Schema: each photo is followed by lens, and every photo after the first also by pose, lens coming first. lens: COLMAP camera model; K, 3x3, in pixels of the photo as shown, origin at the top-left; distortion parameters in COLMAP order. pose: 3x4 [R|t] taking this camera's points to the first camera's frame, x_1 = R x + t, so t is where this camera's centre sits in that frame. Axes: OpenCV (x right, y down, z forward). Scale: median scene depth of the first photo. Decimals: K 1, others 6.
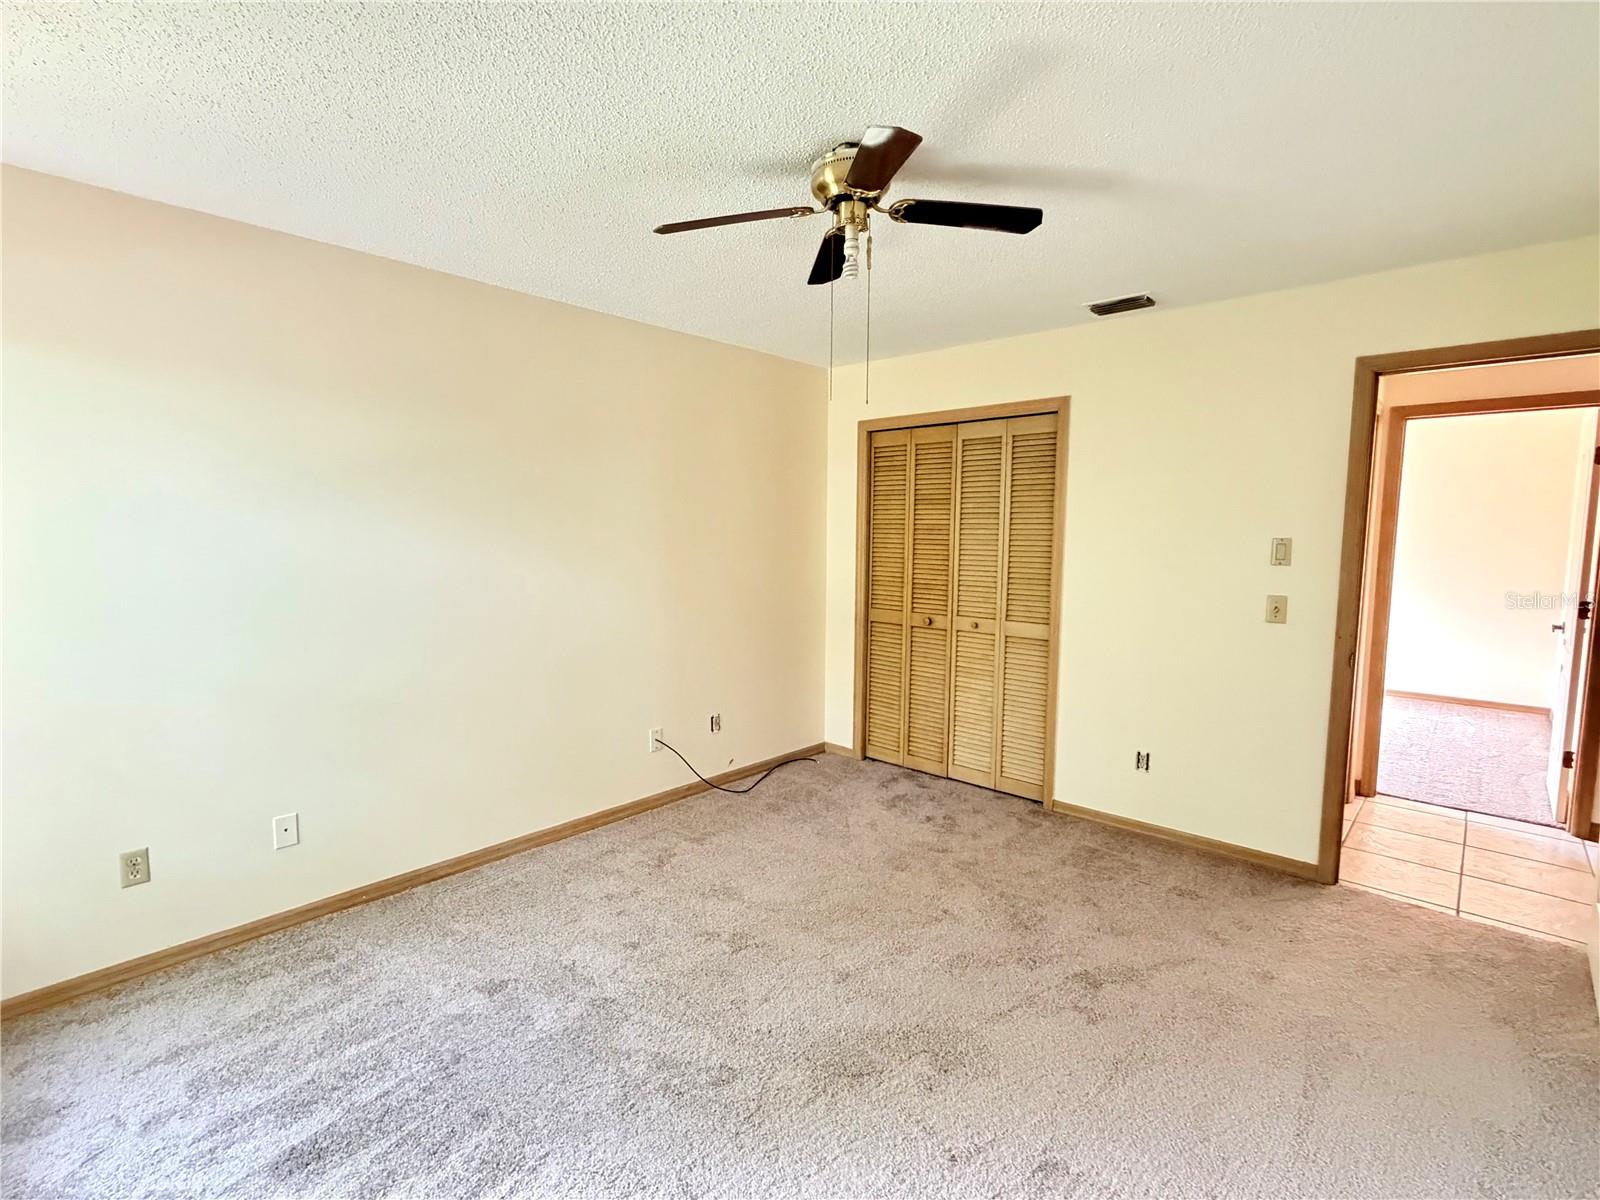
lens RADIAL K [[747.9, 0, 800.0], [0, 747.9, 600.0], [0, 0, 1]] dist [-0.000661, -0.000155]
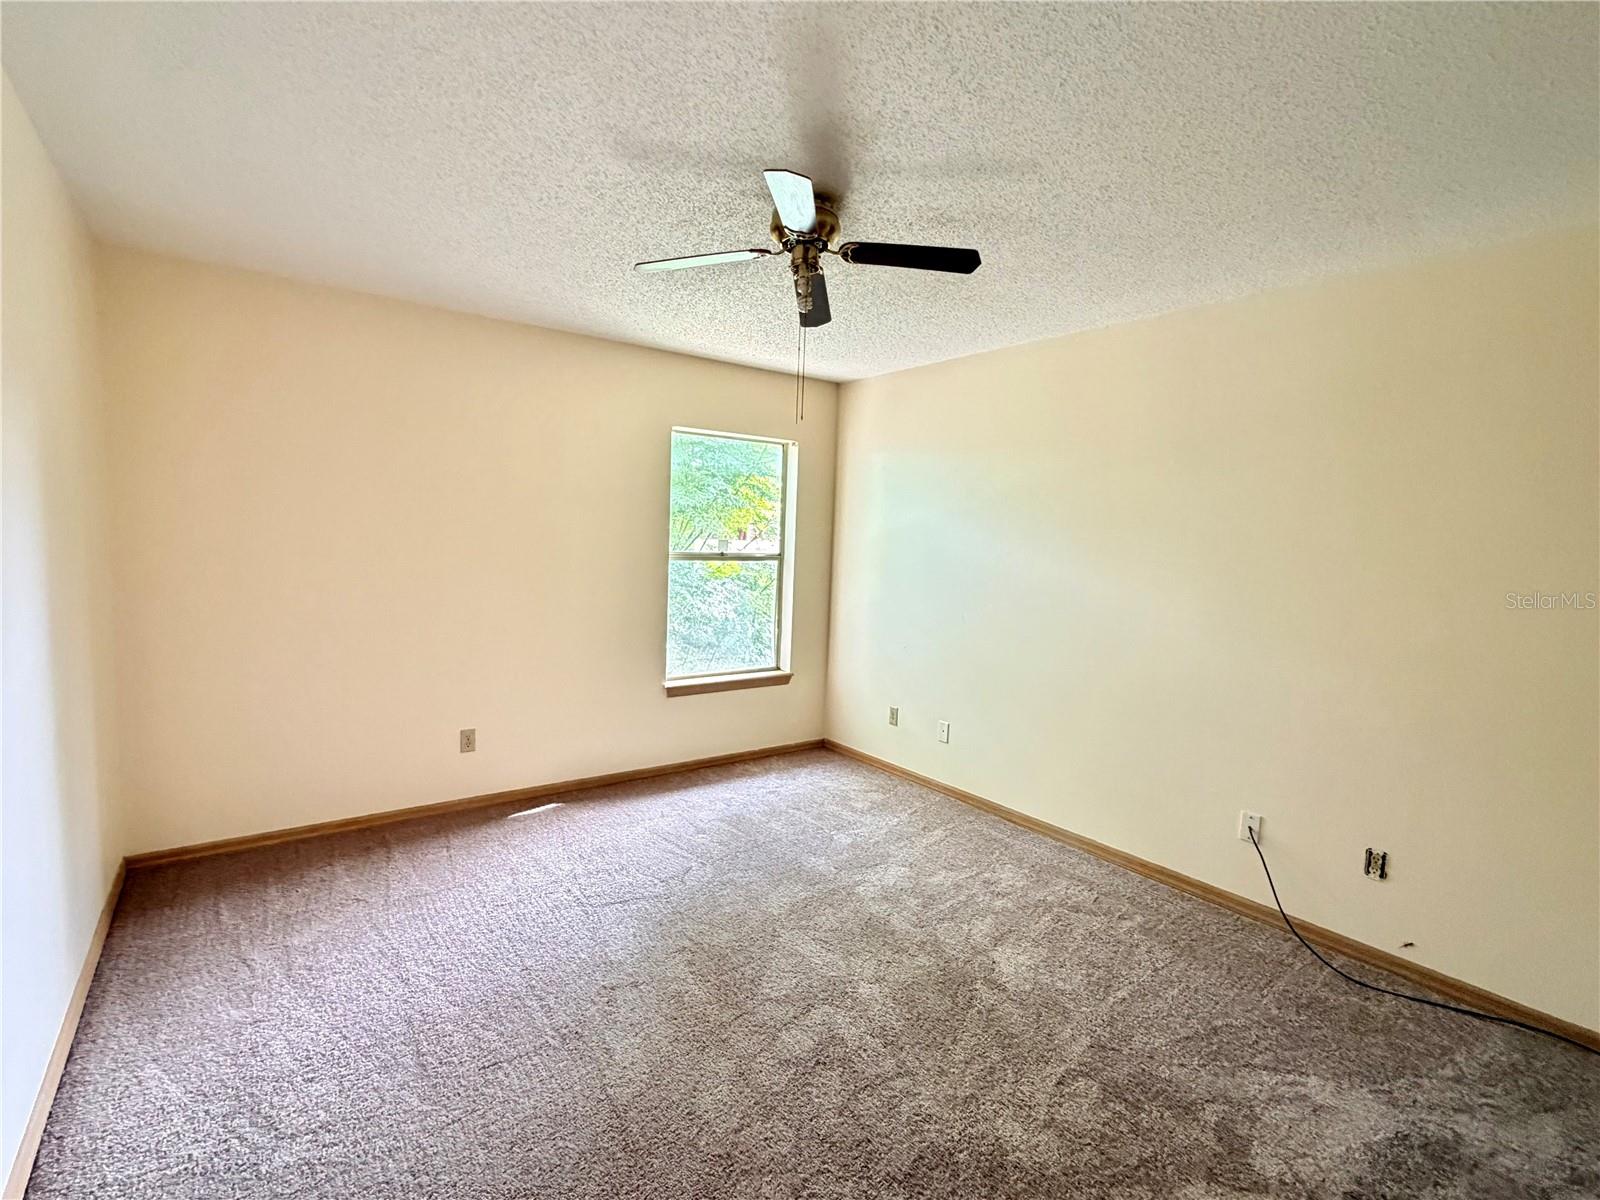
lens RADIAL K [[747.9, 0, 800.0], [0, 747.9, 600.0], [0, 0, 1]] dist [-0.000661, -0.000155]
pose [[-0.181743, 0.077515, -0.980286, 0.786835], [-0.130645, 0.986148, 0.102199, -0.078166], [0.974629, 0.146644, -0.169098, 0.809347]]
